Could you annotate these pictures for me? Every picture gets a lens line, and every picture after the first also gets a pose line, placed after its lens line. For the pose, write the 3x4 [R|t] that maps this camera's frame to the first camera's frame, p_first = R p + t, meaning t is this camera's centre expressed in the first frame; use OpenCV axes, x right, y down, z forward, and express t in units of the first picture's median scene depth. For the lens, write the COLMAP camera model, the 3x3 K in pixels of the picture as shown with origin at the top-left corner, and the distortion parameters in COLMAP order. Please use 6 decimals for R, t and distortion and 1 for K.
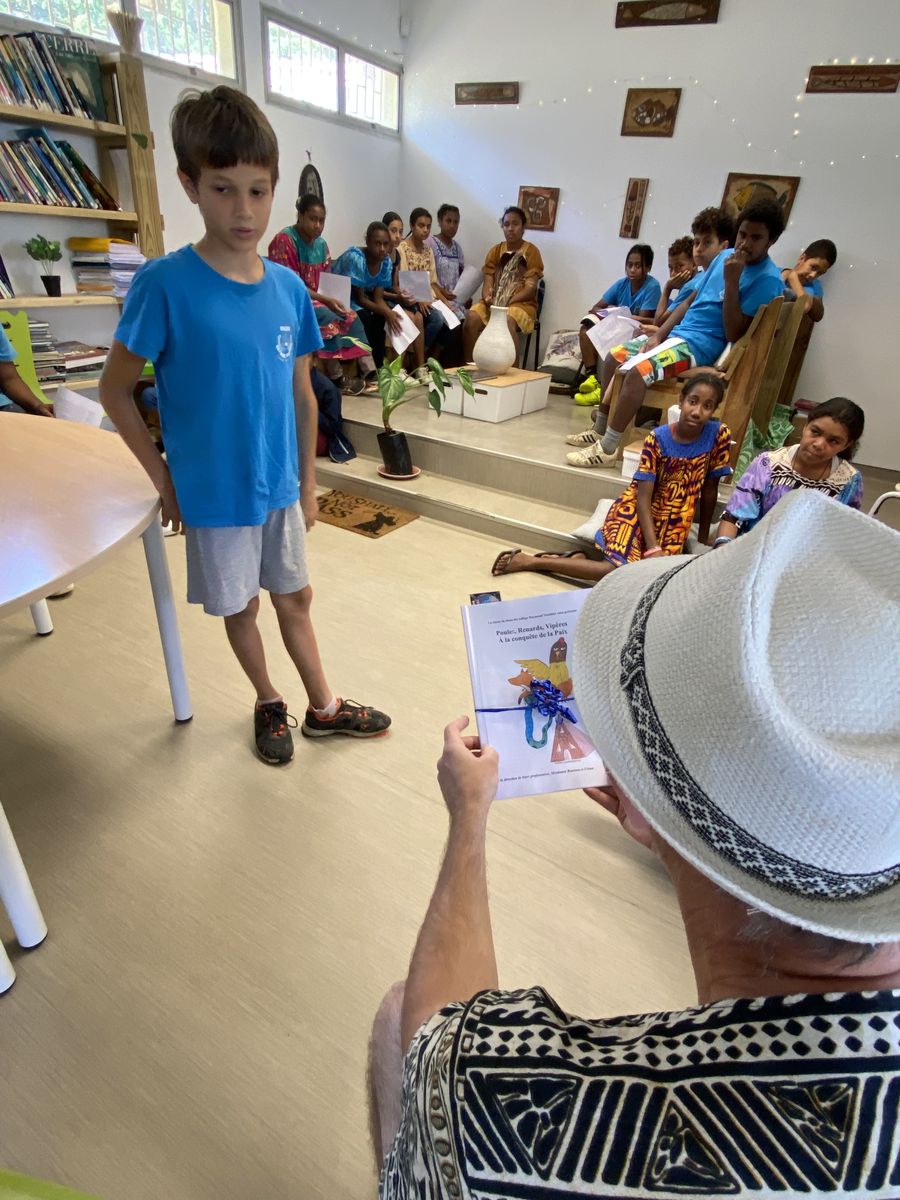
lens RADIAL K [[679.8, 0, 448.2], [0, 679.8, 634.3], [0, 0, 1]] dist [-0.013327, -0.006033]
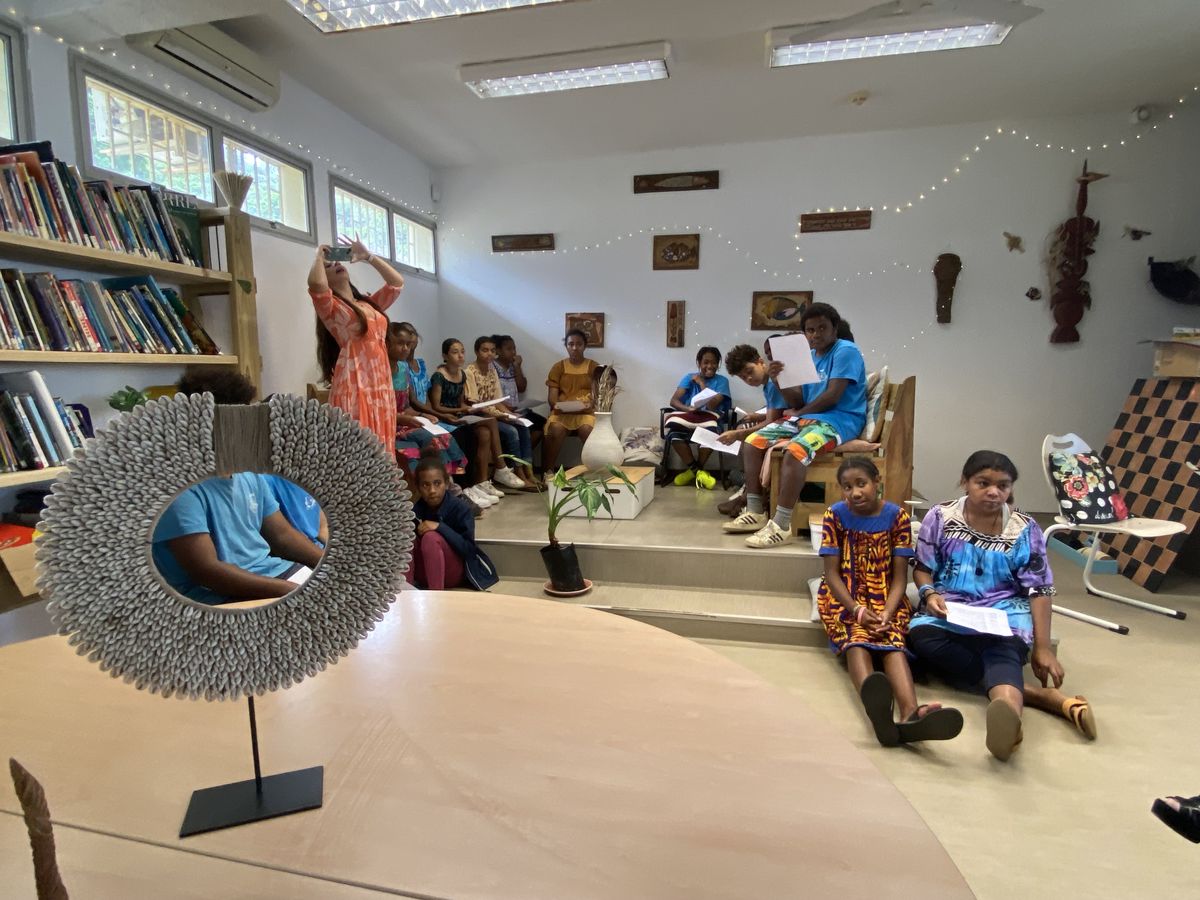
lens RADIAL K [[687.3, 0, 578.2], [0, 687.3, 470.5], [0, 0, 1]] dist [0.016366, -0.013304]
pose [[0.944469, -0.121100, 0.305472, -0.324087], [0.222007, 0.920522, -0.321483, -0.085817], [-0.242262, 0.371448, 0.896290, 0.117379]]
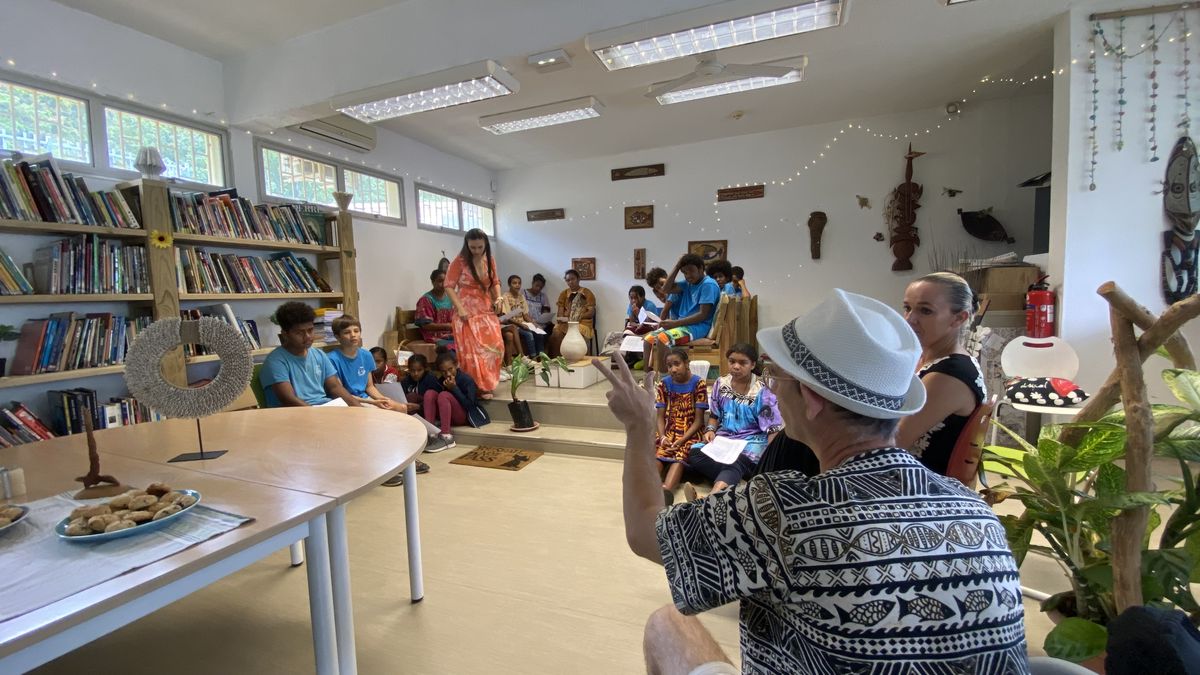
lens RADIAL K [[516.0, 0, 597.8], [0, 516.0, 350.0], [0, 0, 1]] dist [0.012518, -0.000560]
pose [[0.981778, -0.112217, 0.153360, -0.069825], [0.163677, 0.909378, -0.382414, 0.070250], [-0.096549, 0.400547, 0.911175, -0.129634]]
